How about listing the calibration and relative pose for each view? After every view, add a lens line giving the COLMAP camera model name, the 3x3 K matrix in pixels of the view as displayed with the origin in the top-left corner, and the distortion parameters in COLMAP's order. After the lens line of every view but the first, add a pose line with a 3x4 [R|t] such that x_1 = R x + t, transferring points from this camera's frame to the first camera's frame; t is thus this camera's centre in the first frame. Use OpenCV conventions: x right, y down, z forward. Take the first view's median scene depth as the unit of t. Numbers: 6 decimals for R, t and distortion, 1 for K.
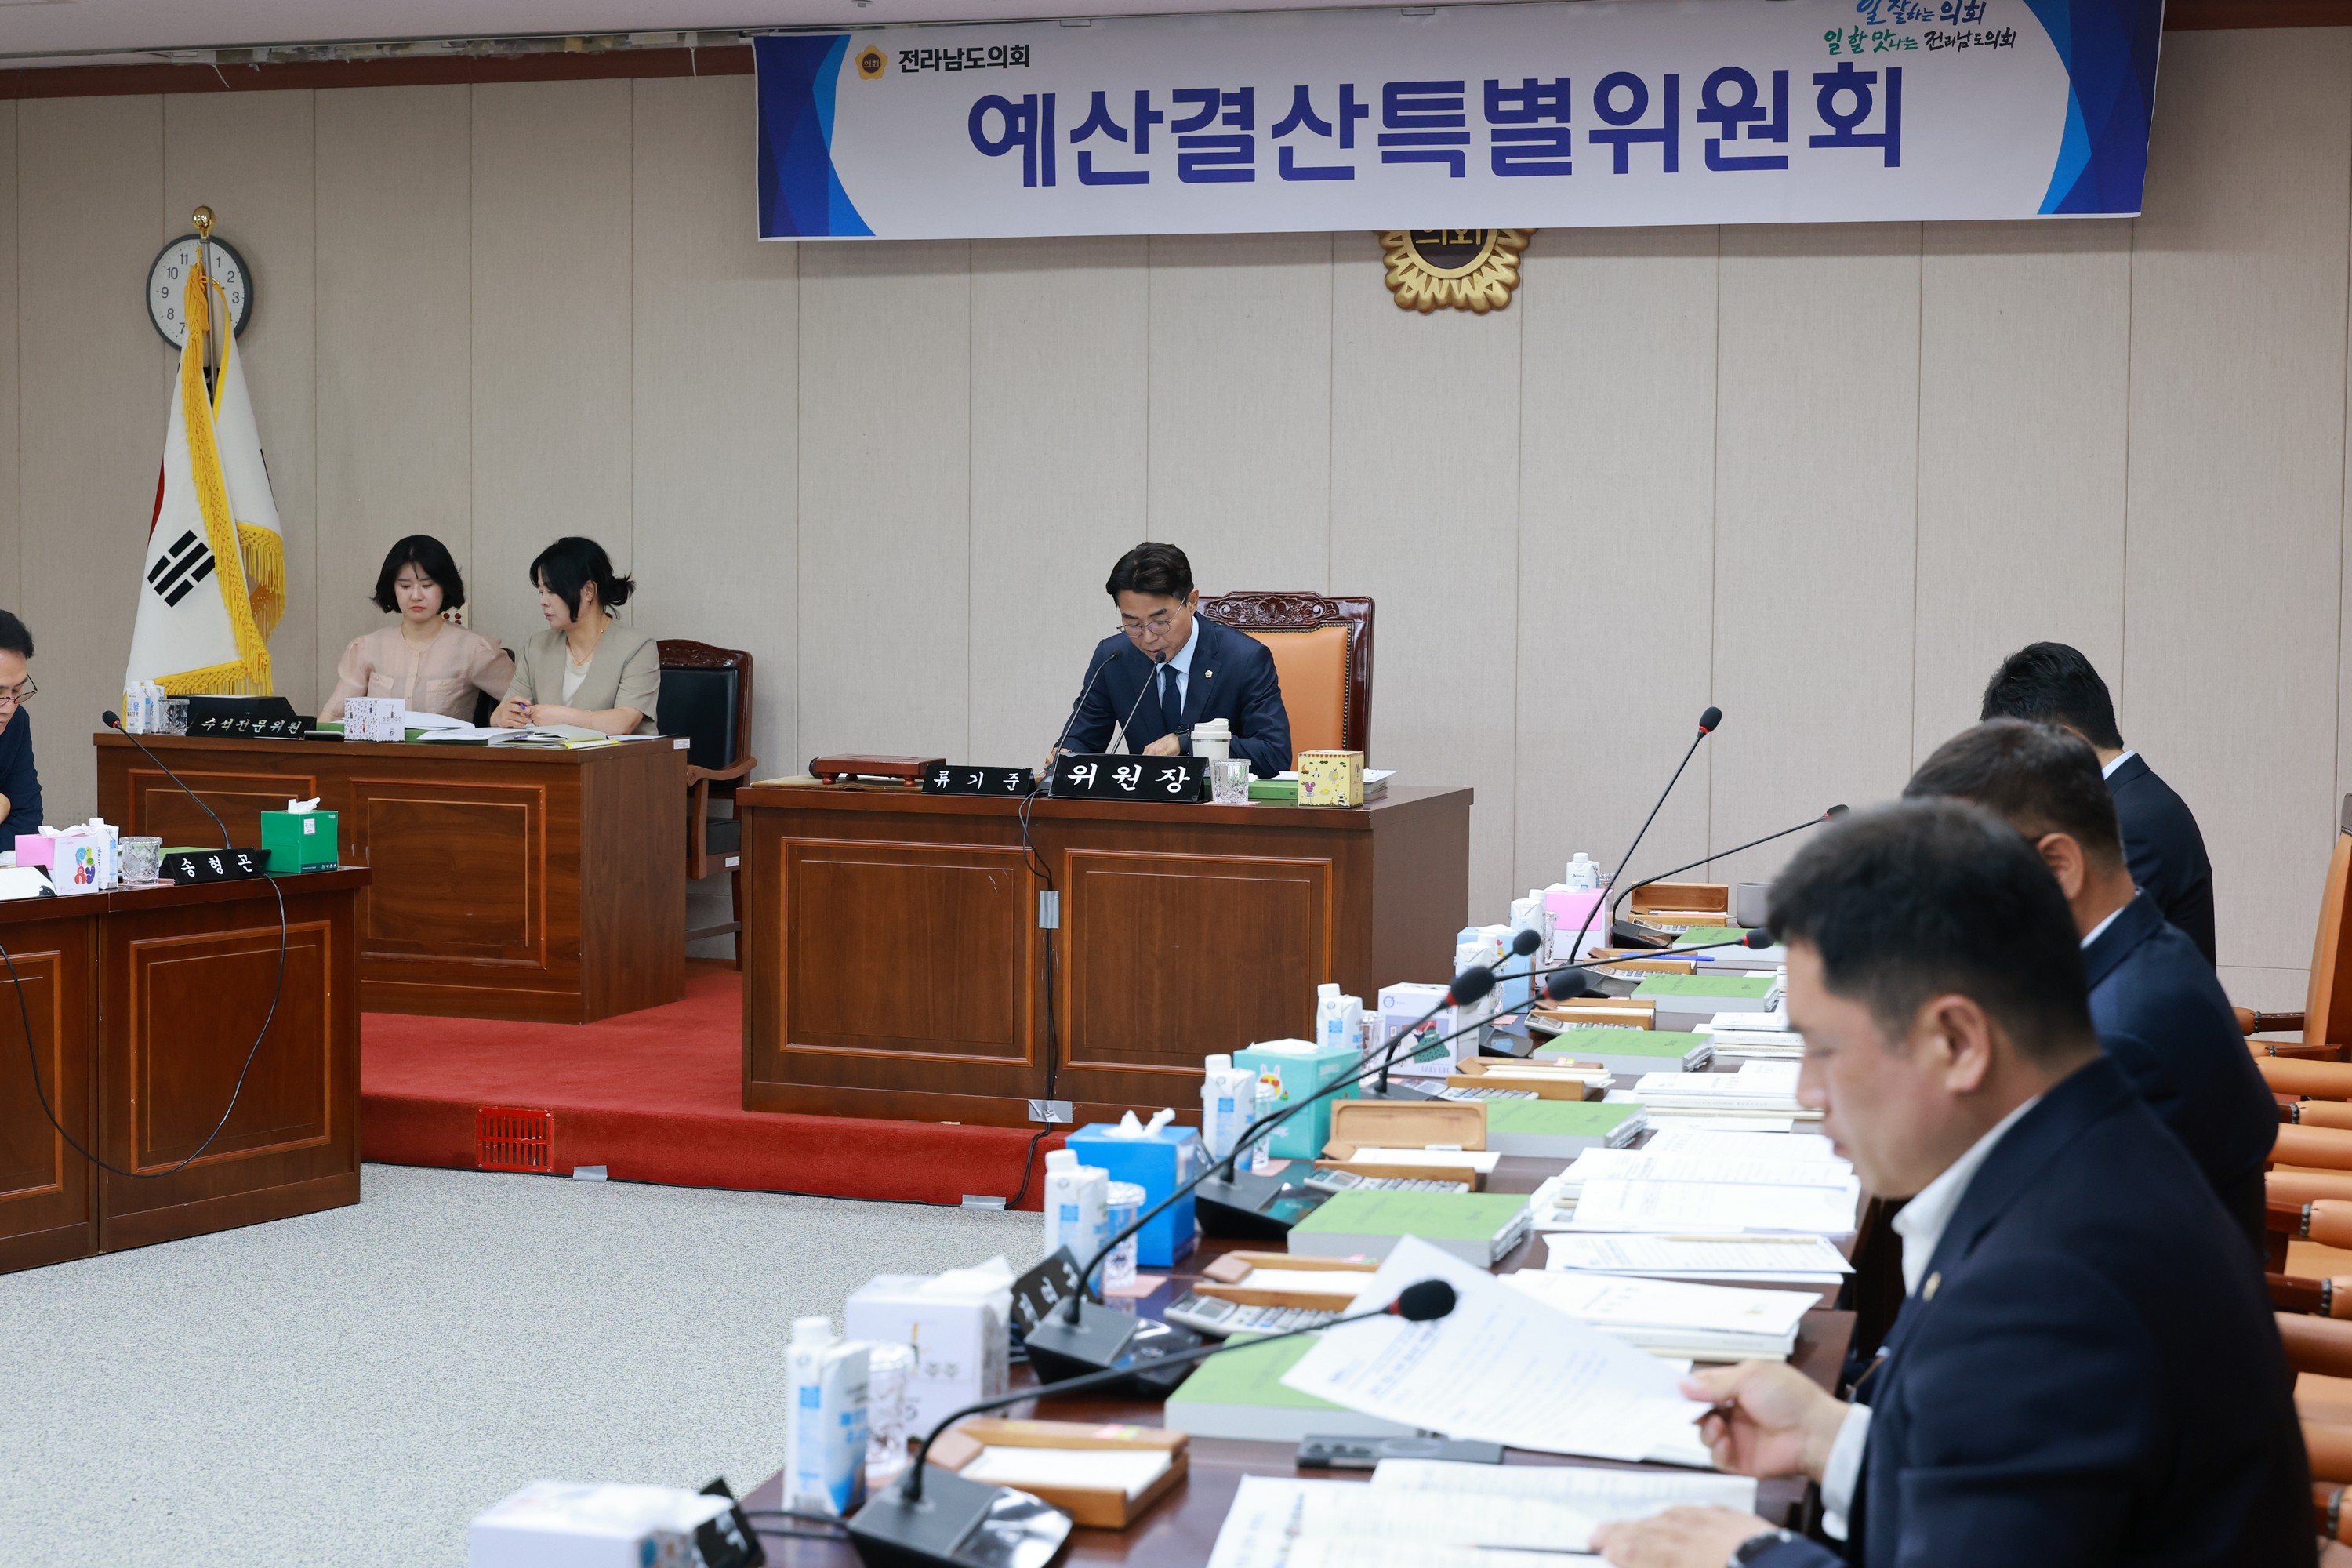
lens RADIAL K [[4290.0, 0, 1176.0], [0, 4290.0, 784.0], [0, 0, 1]] dist [0.189658, 0.032350]
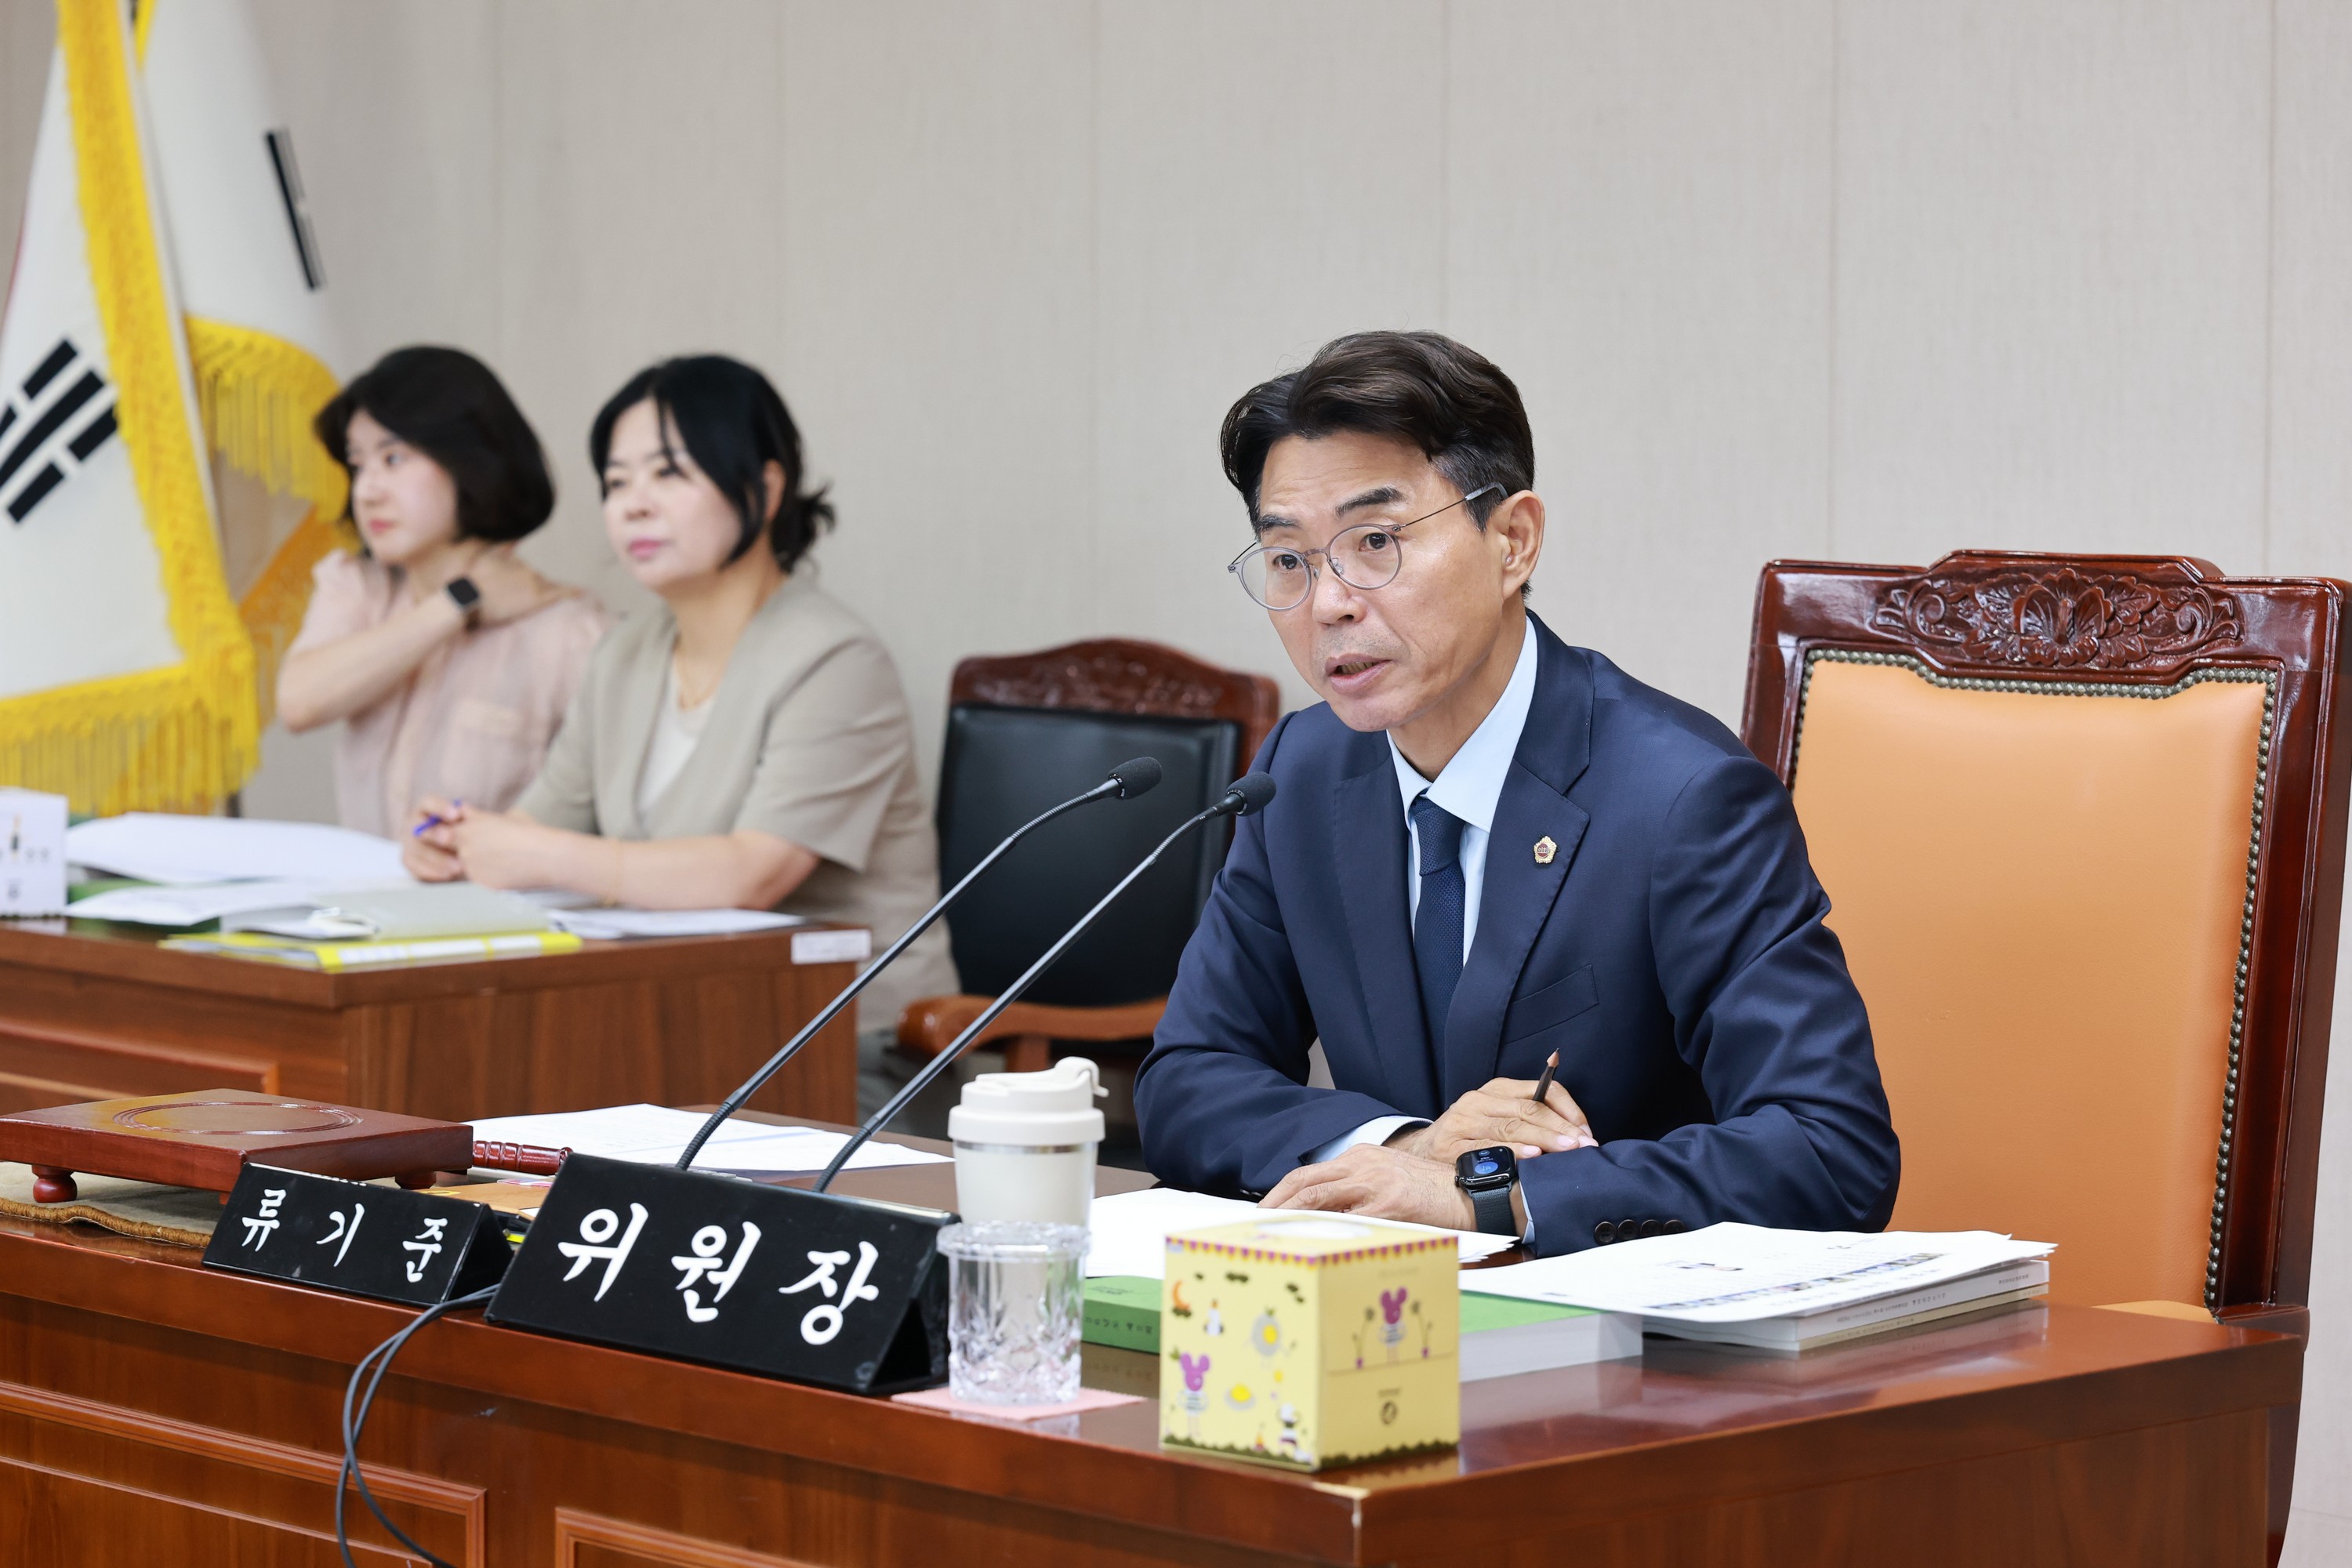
lens RADIAL K [[7202.5, 0, 1176.0], [0, 7202.5, 784.0], [0, 0, 1]] dist [-0.193358, -1.710705]
pose [[0.900828, 0.032914, -0.432927, 0.200947], [-0.031747, 0.999447, 0.009925, -0.035917], [0.433014, 0.004804, 0.901374, 0.598343]]
